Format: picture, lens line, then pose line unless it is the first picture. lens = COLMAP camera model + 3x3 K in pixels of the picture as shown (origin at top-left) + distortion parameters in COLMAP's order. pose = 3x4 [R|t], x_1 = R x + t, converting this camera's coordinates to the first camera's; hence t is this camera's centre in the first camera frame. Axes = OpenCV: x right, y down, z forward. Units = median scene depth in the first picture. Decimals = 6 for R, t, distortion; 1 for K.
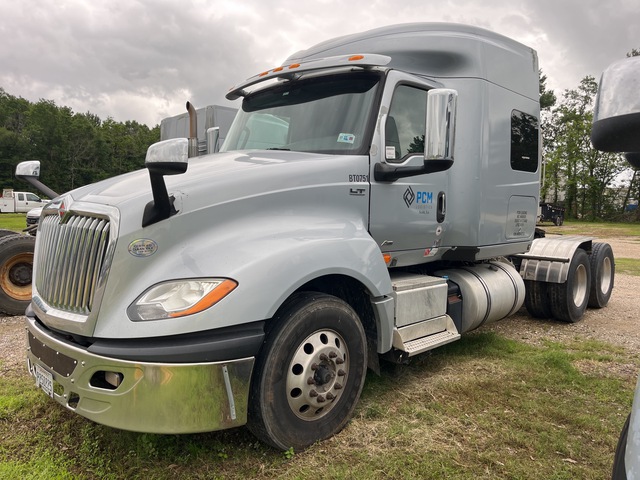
lens RADIAL K [[517.5, 0, 320.0], [0, 517.5, 240.0], [0, 0, 1]] dist [0.004640, 0.000008]
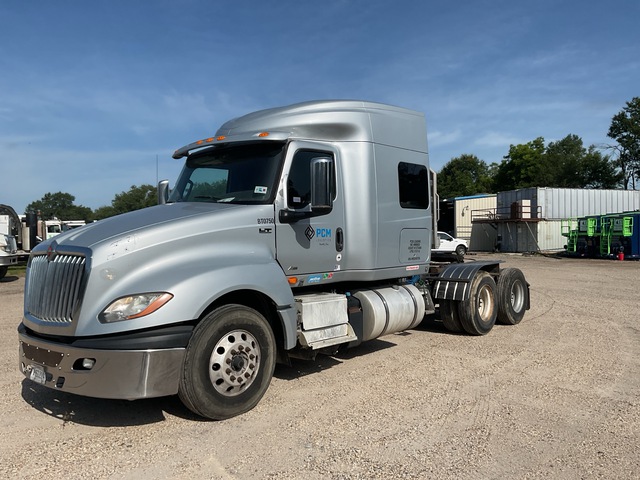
lens RADIAL K [[545.1, 0, 320.0], [0, 545.1, 240.0], [0, 0, 1]] dist [-0.000382, -0.003264]
pose [[0.998341, -0.031686, 0.048069, 0.140275], [0.034710, 0.997381, -0.063455, 0.026513], [-0.045932, 0.065018, 0.996826, -0.432016]]
